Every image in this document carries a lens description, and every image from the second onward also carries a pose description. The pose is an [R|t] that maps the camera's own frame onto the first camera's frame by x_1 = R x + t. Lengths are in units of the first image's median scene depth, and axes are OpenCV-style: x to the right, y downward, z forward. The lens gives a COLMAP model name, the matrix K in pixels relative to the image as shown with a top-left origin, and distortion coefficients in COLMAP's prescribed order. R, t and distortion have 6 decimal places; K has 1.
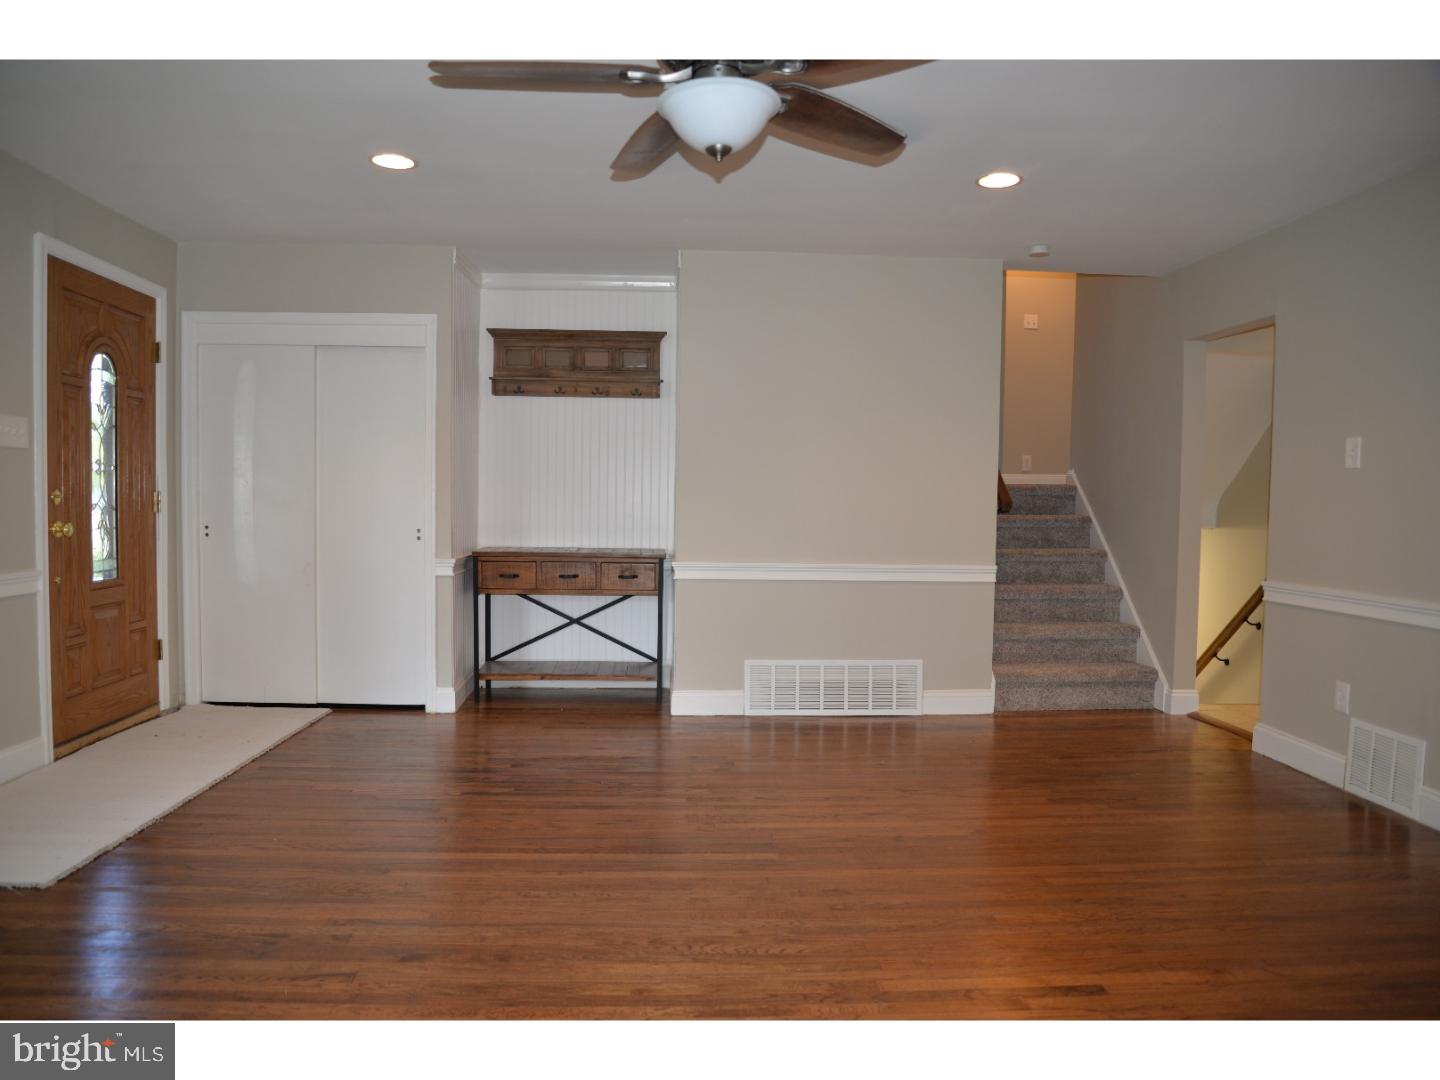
lens RADIAL K [[986.4, 0, 715.3], [0, 986.4, 539.6], [0, 0, 1]] dist [-0.071402, 0.013861]
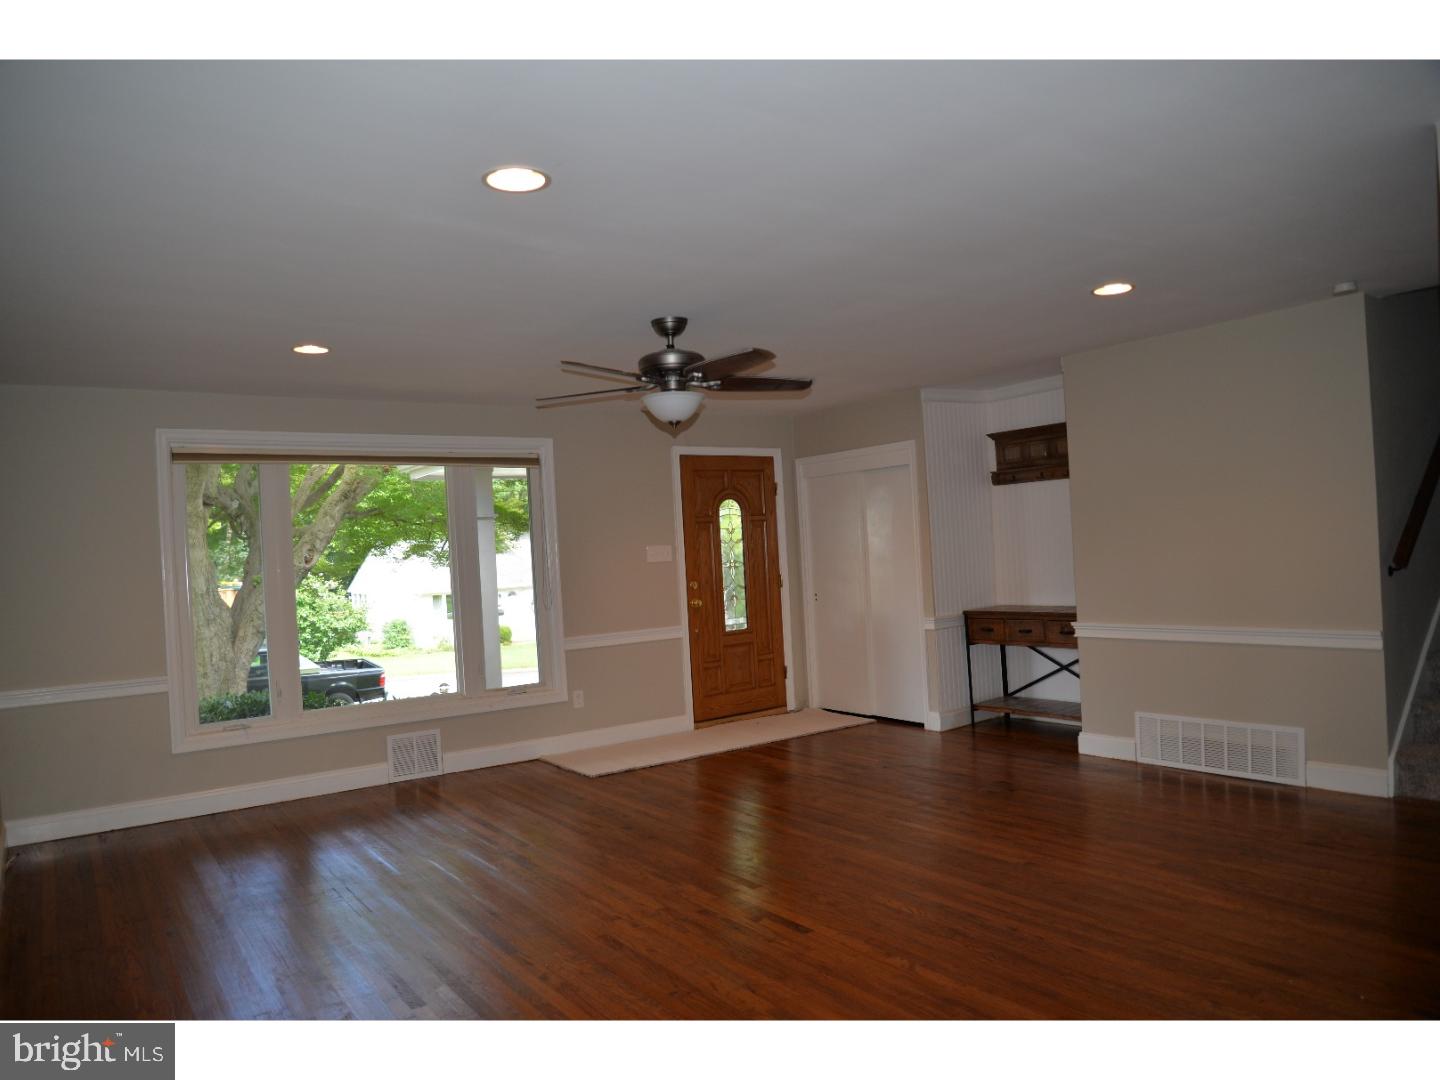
lens RADIAL K [[986.4, 0, 718.1], [0, 986.4, 540.0], [0, 0, 1]] dist [-0.071402, 0.013861]
pose [[0.529928, -0.050877, -0.846515, 0.712115], [0.031850, 0.998689, -0.040084, -0.041107], [0.847444, -0.005720, 0.530854, 0.026065]]
